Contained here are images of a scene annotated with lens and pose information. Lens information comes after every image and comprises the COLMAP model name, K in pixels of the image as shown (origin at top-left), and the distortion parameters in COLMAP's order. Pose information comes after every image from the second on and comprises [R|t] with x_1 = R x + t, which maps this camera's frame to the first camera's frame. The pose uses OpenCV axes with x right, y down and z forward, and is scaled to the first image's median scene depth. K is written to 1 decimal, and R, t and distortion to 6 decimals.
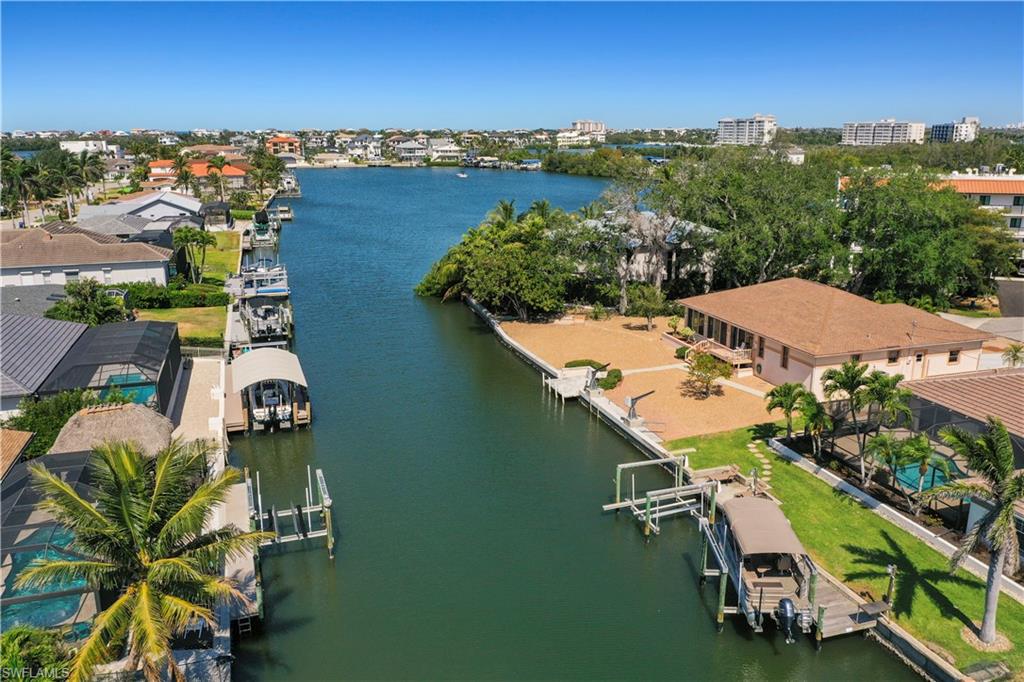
lens RADIAL K [[822.3, 0, 512.0], [0, 822.3, 341.0], [0, 0, 1]] dist [0.003312, -0.003055]
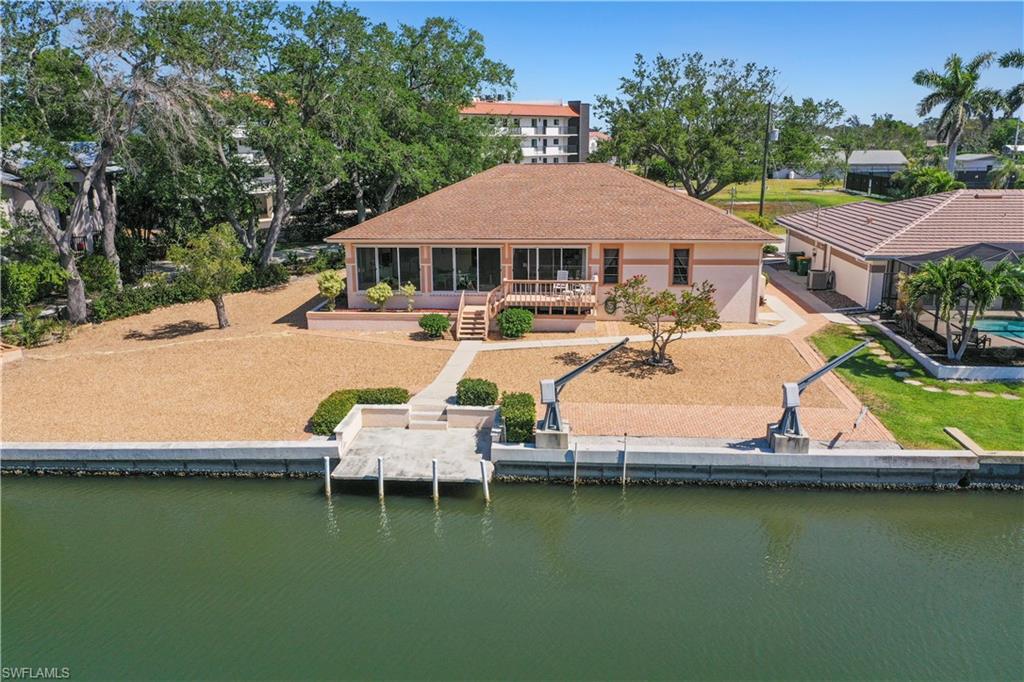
lens RADIAL K [[822.3, 0, 512.0], [0, 822.3, 341.0], [0, 0, 1]] dist [0.003312, -0.003055]
pose [[0.369206, -0.227610, 0.901044, -0.237109], [0.238682, 0.960247, 0.144764, -0.039707], [-0.898175, 0.161615, 0.408856, 0.815307]]
